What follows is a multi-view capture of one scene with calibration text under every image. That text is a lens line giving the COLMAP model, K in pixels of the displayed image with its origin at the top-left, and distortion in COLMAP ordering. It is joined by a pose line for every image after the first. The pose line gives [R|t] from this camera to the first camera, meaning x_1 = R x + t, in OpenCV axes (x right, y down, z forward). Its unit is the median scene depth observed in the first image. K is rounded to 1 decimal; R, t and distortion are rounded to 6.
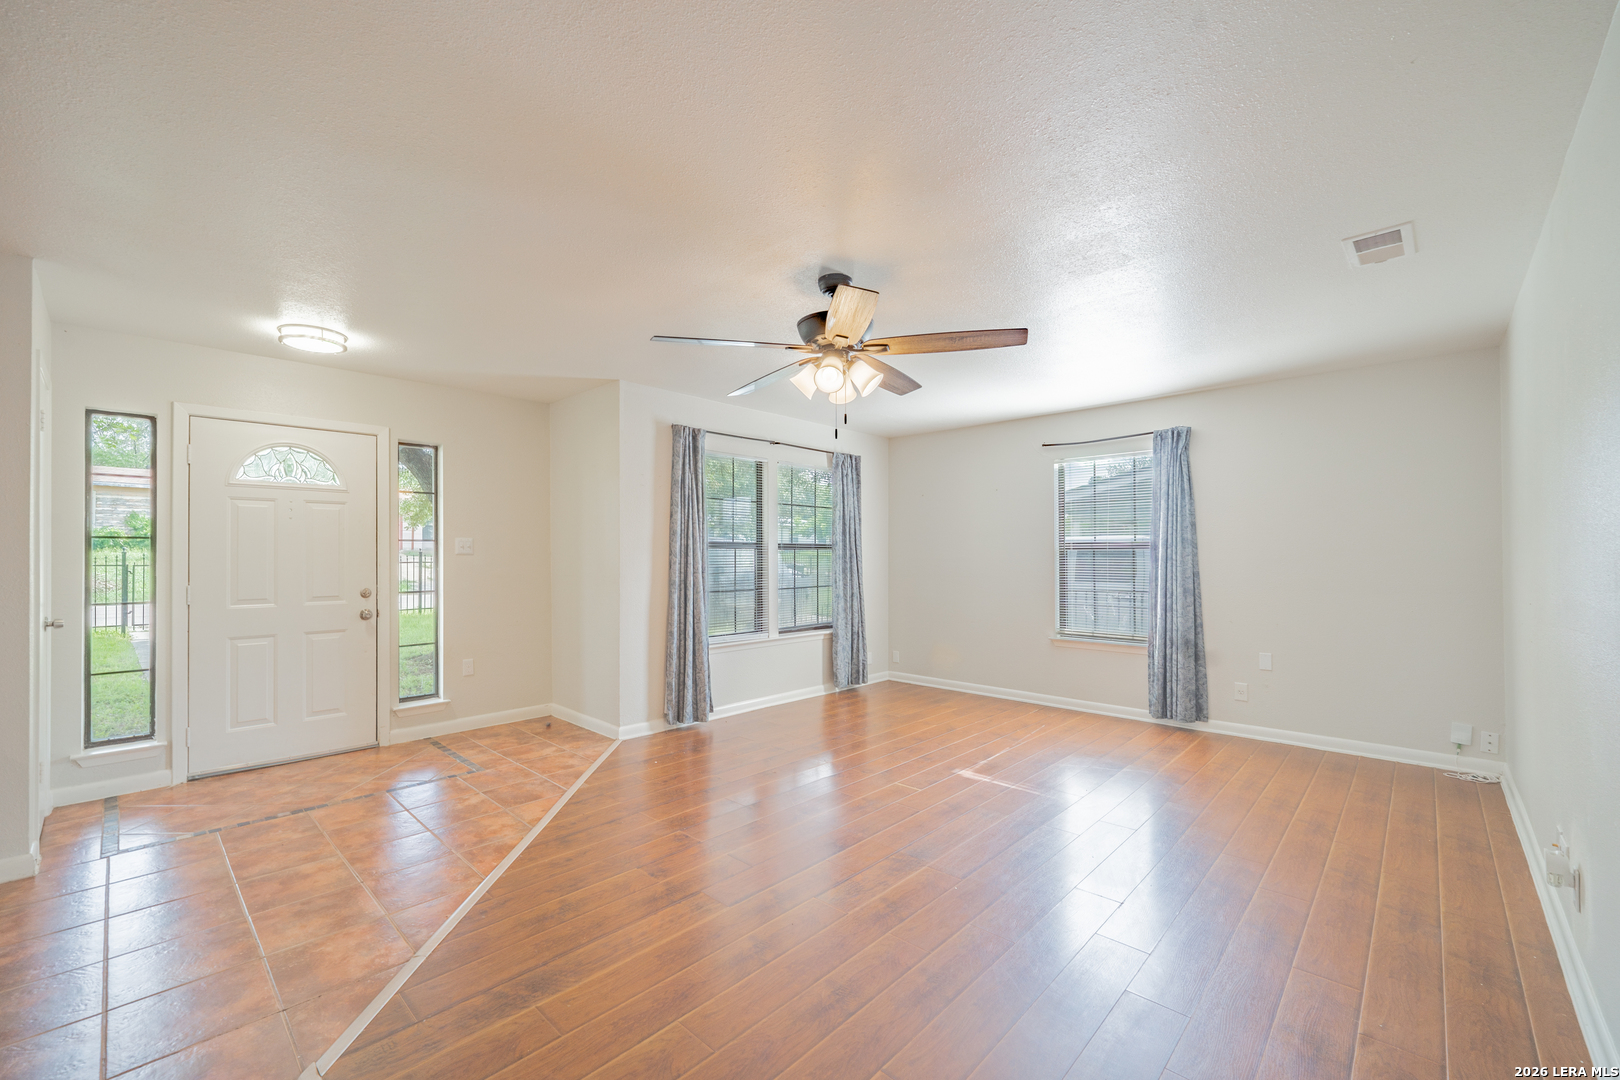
lens RADIAL K [[649.2, 0, 805.8], [0, 649.2, 548.6], [0, 0, 1]] dist [-0.000987, -0.000218]
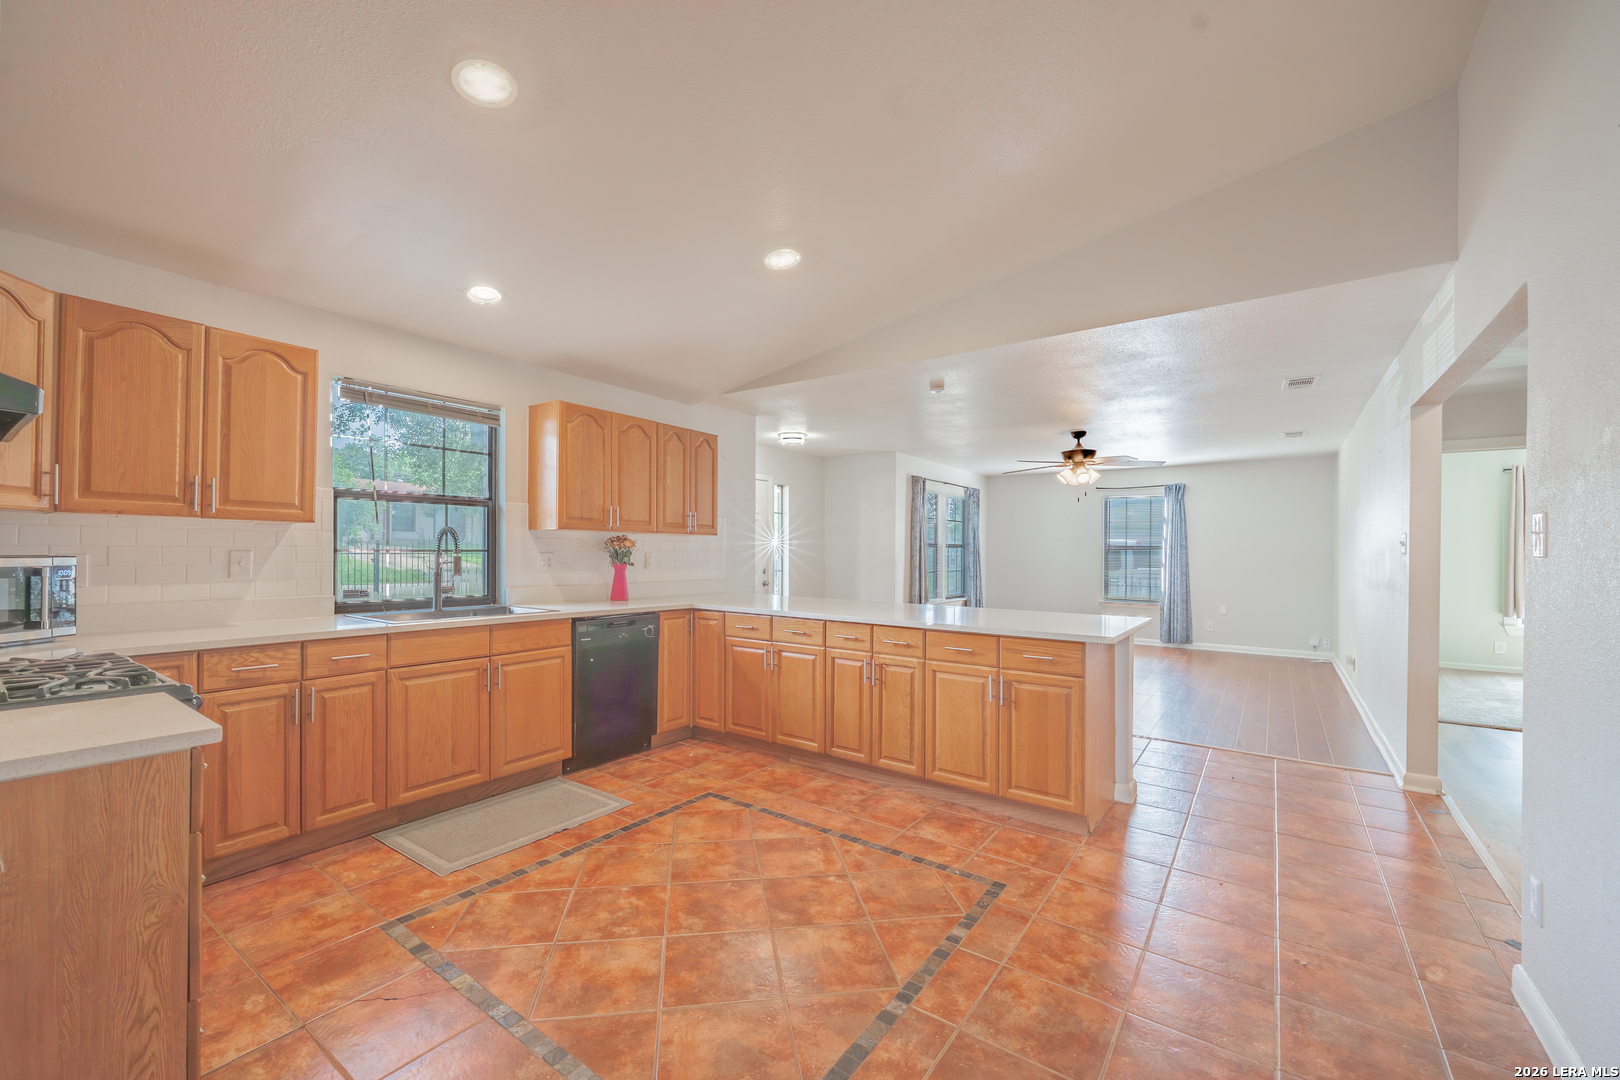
lens RADIAL K [[649.2, 0, 805.8], [0, 649.2, 548.6], [0, 0, 1]] dist [-0.000987, -0.000218]
pose [[0.991147, 0.008837, 0.132473, -0.721288], [-0.009469, 0.999947, 0.004145, -0.000793], [-0.132429, -0.005363, 0.991178, -0.685704]]
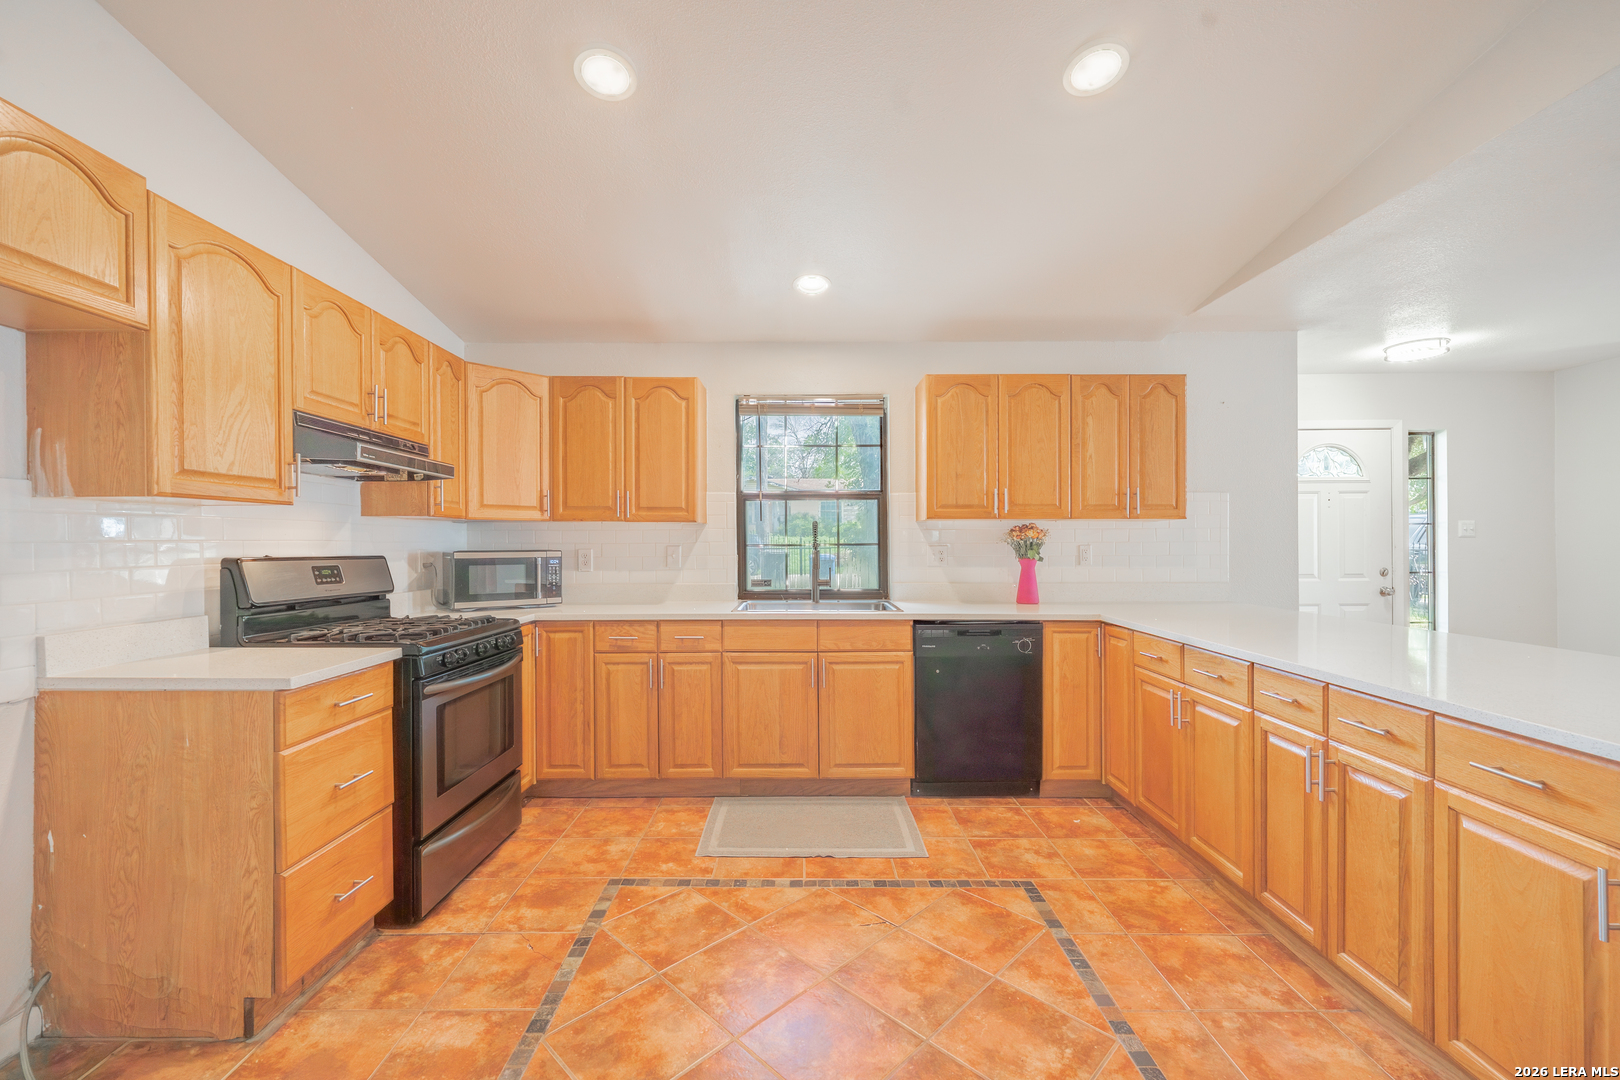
lens RADIAL K [[665.6, 0, 807.6], [0, 665.6, 546.5], [0, 0, 1]] dist [0.000109, -0.000289]
pose [[0.687683, 0.001821, -0.726009, -0.476783], [0.009942, 0.999879, 0.011926, 0.001412], [0.725943, -0.015419, 0.687582, -0.450471]]
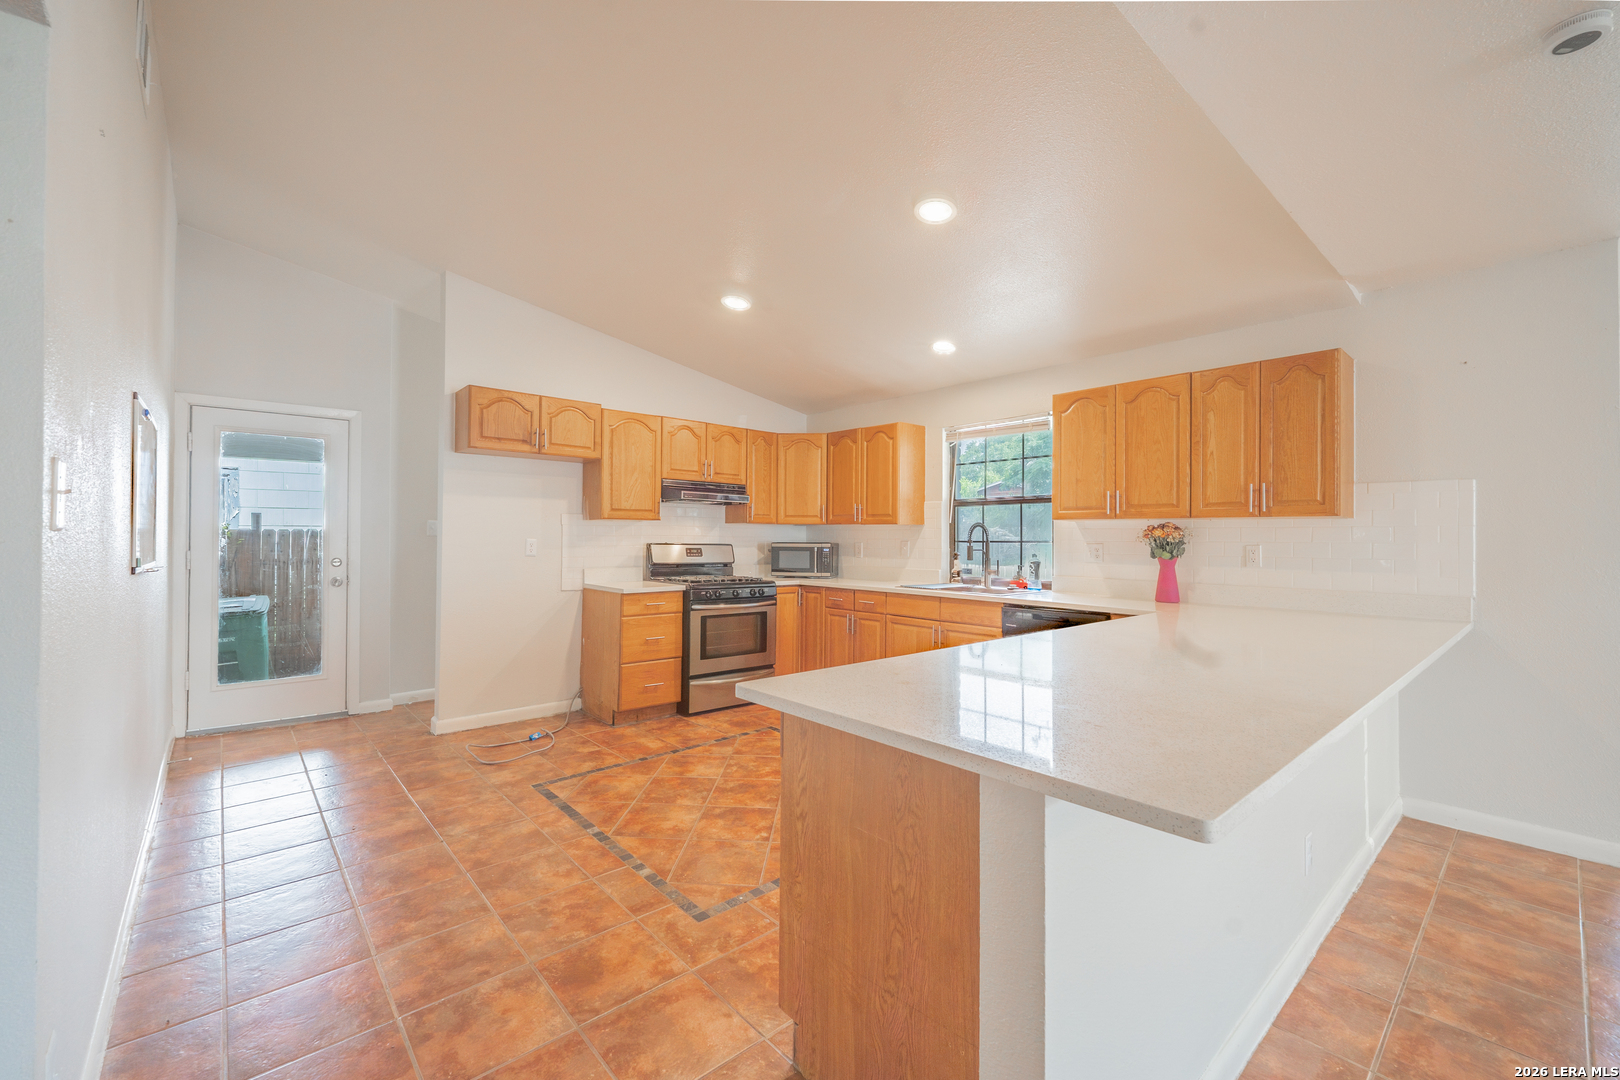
lens RADIAL K [[672.1, 0, 808.0], [0, 672.1, 533.7], [0, 0, 1]] dist [0.000227, -0.000048]
pose [[-0.090897, -0.007462, -0.995832, -0.041085], [0.002688, 0.999966, -0.007738, 0.004568], [0.995857, -0.003380, -0.090874, -0.082163]]
